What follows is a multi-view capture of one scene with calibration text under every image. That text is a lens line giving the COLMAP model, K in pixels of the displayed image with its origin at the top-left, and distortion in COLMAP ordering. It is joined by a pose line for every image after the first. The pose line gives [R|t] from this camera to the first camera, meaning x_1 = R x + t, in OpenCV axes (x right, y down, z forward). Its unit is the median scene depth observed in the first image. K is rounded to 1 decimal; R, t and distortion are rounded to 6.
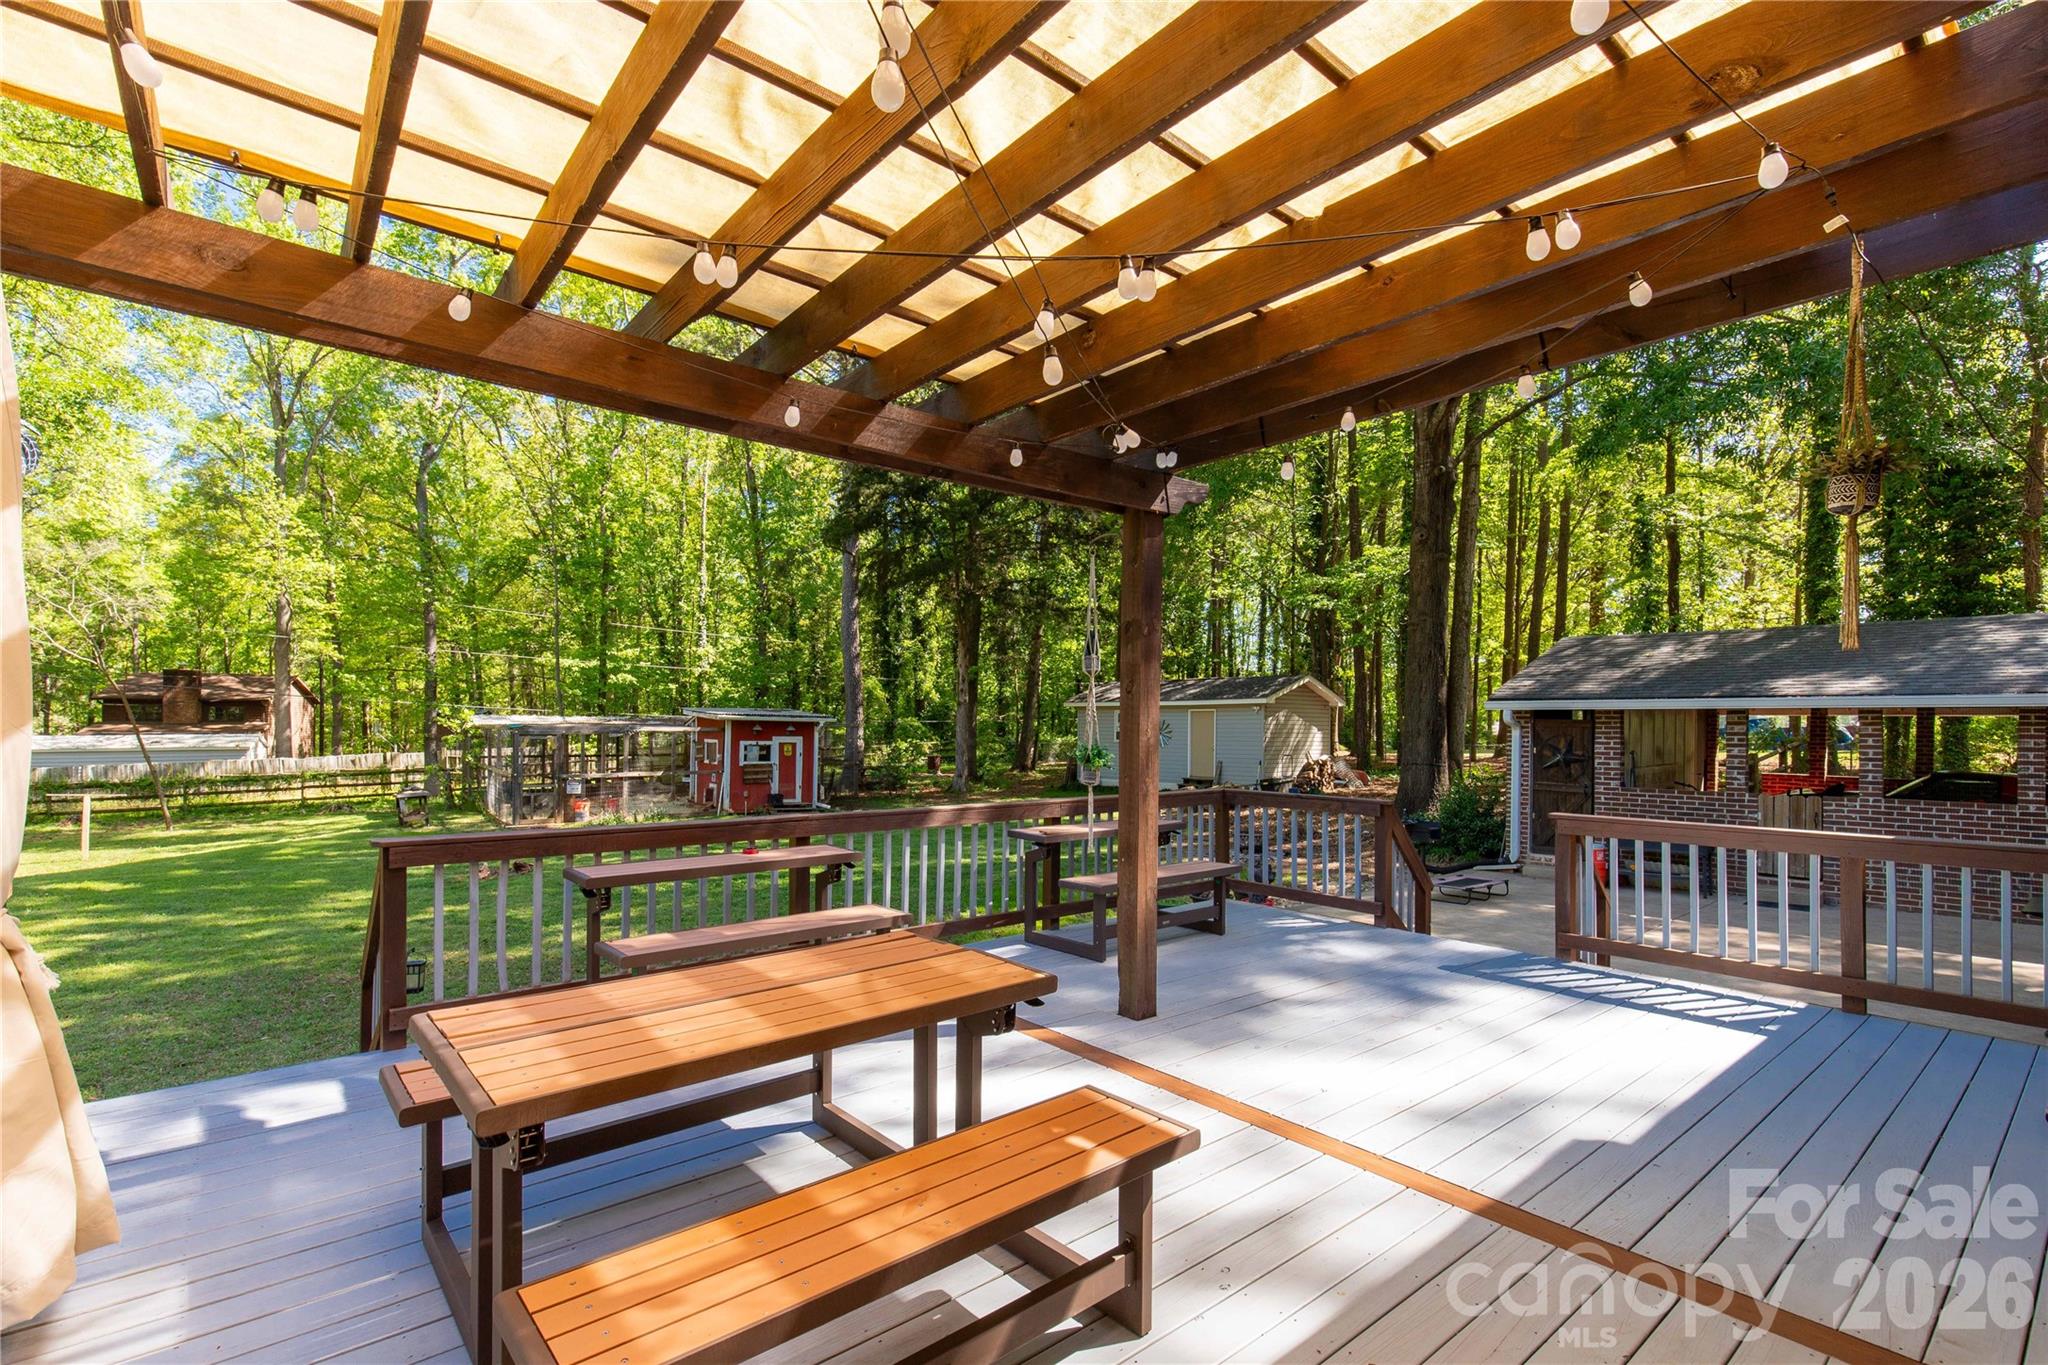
lens RADIAL K [[937.2, 0, 1011.6], [0, 937.2, 723.6], [0, 0, 1]] dist [0.000956, -0.000156]
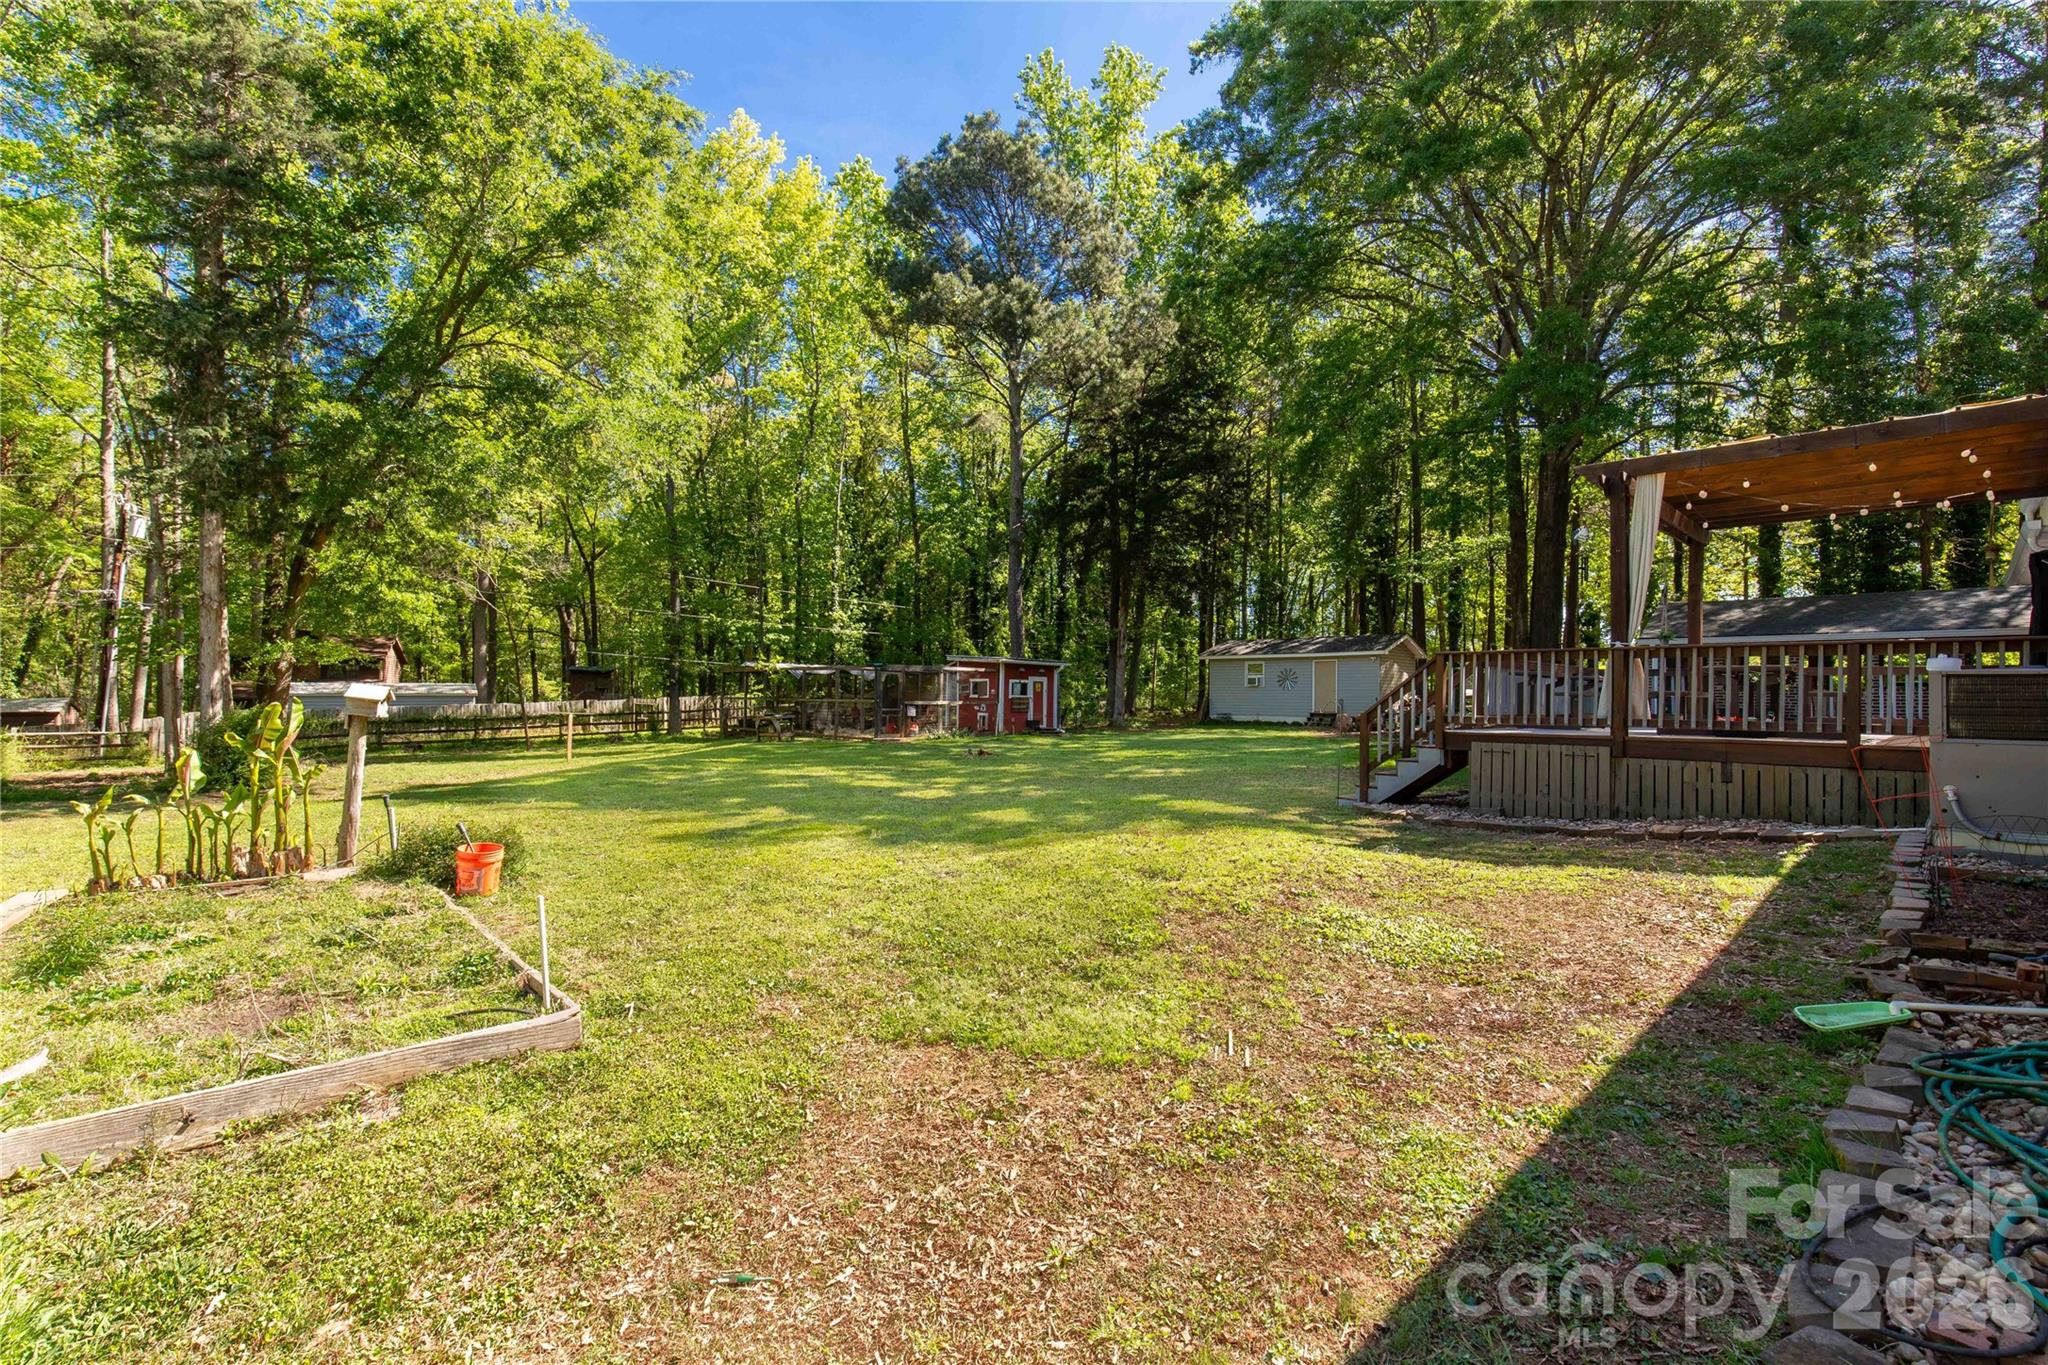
lens RADIAL K [[937.2, 0, 1011.6], [0, 937.2, 723.6], [0, 0, 1]] dist [0.000956, -0.000156]
pose [[0.996707, -0.001032, 0.081086, -0.381246], [-0.001026, 0.999678, 0.025341, 0.045868], [-0.081086, -0.025341, 0.996385, -0.308354]]
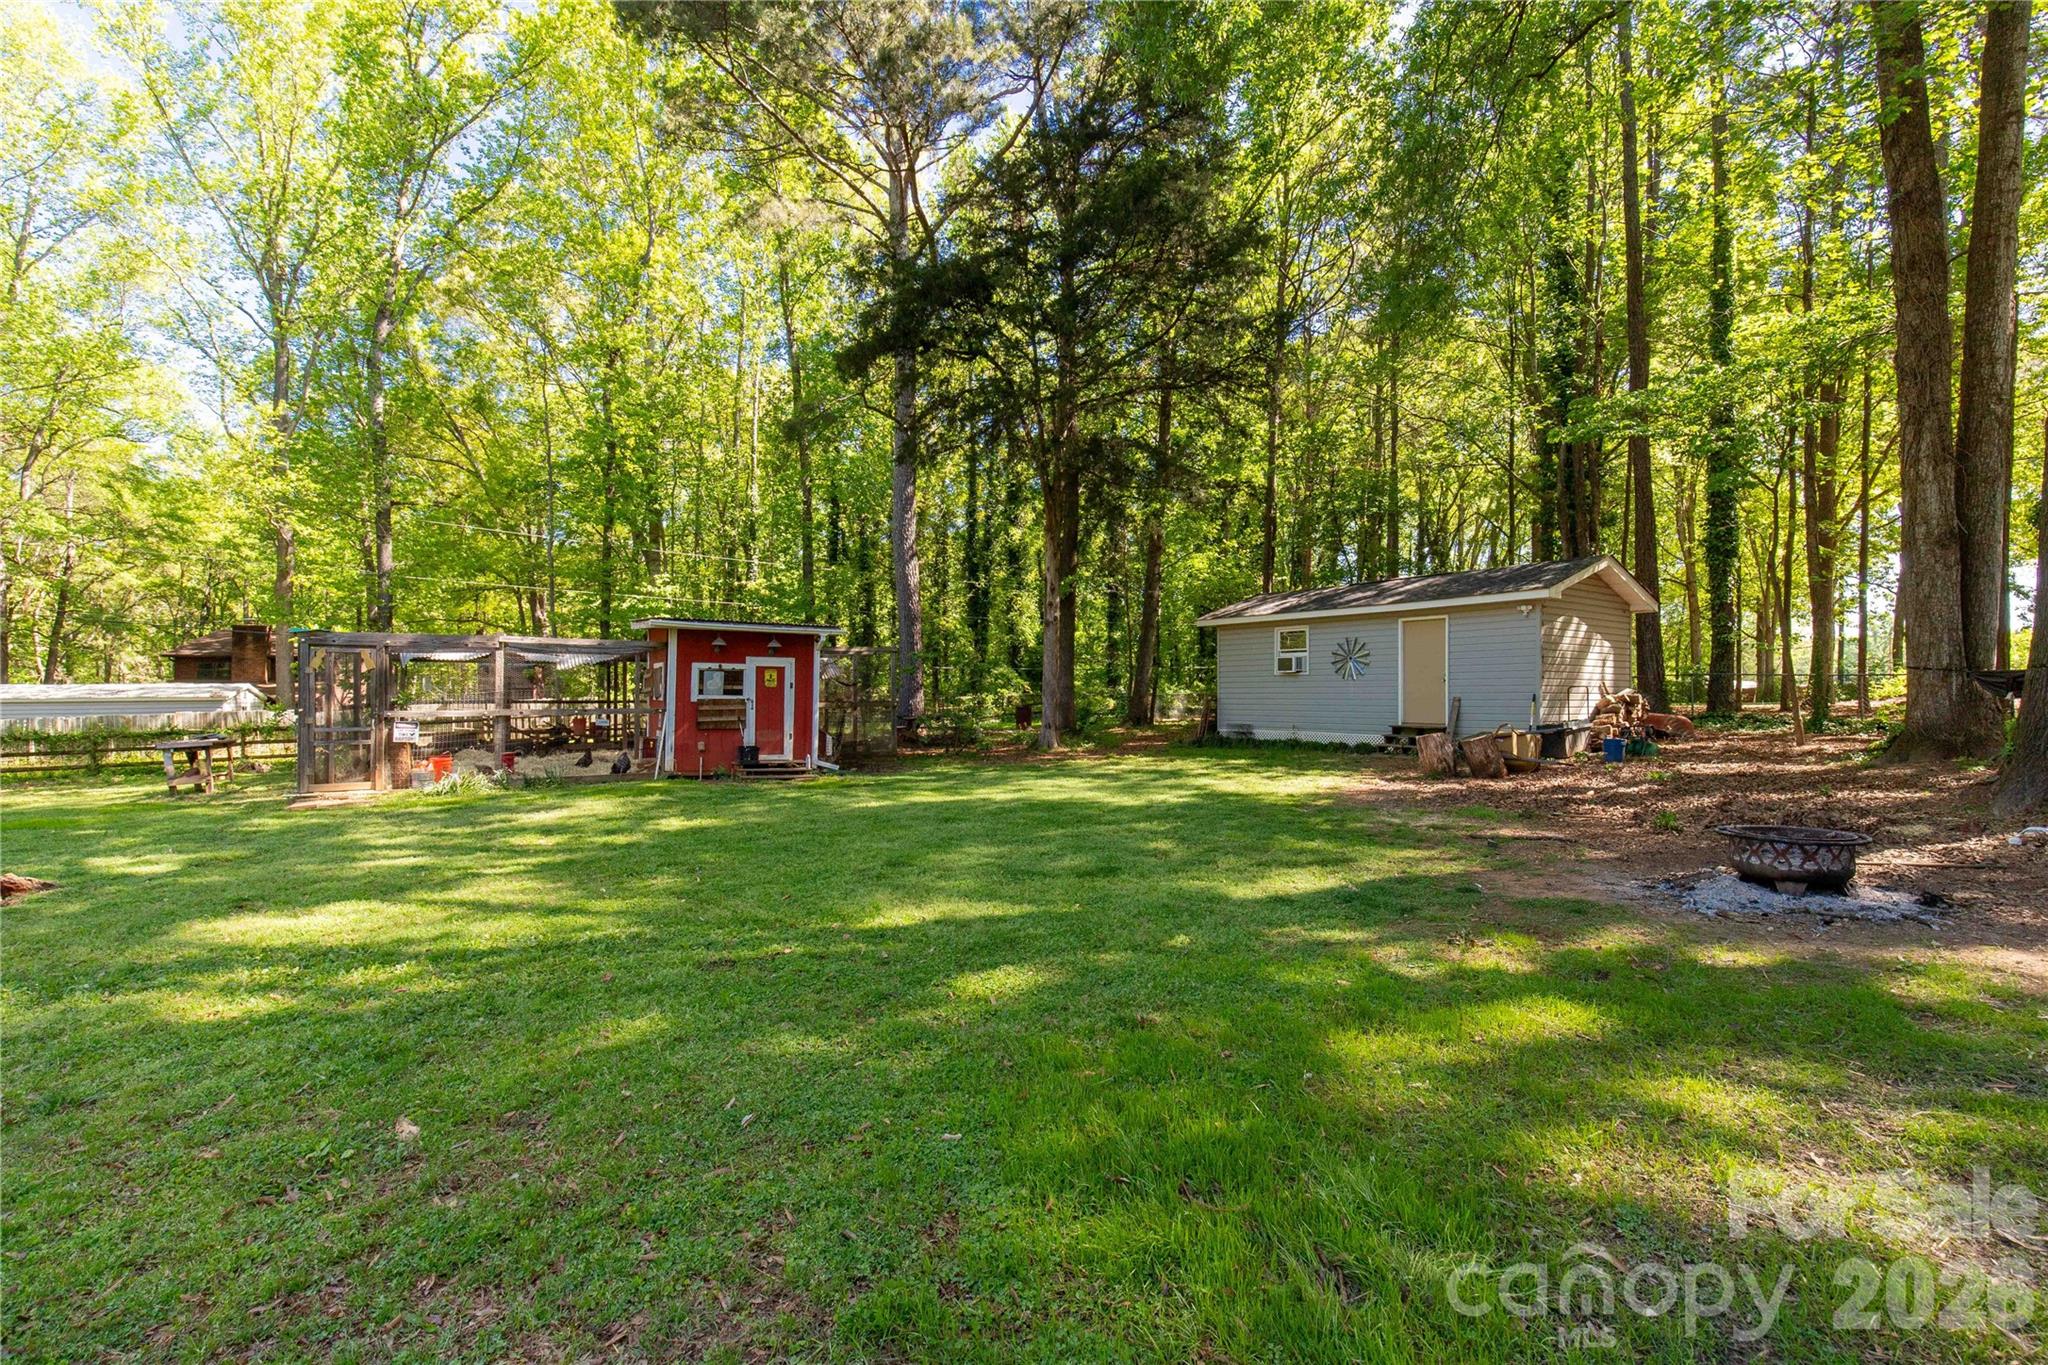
lens RADIAL K [[932.3, 0, 1024.0], [0, 932.3, 682.5], [0, 0, 1]] dist [0.000742, 0.000018]
pose [[0.993949, -0.004677, -0.109741, 0.003423], [0.003544, 0.999938, -0.010516, 0.038332], [0.109784, 0.010064, 0.993905, 0.383262]]
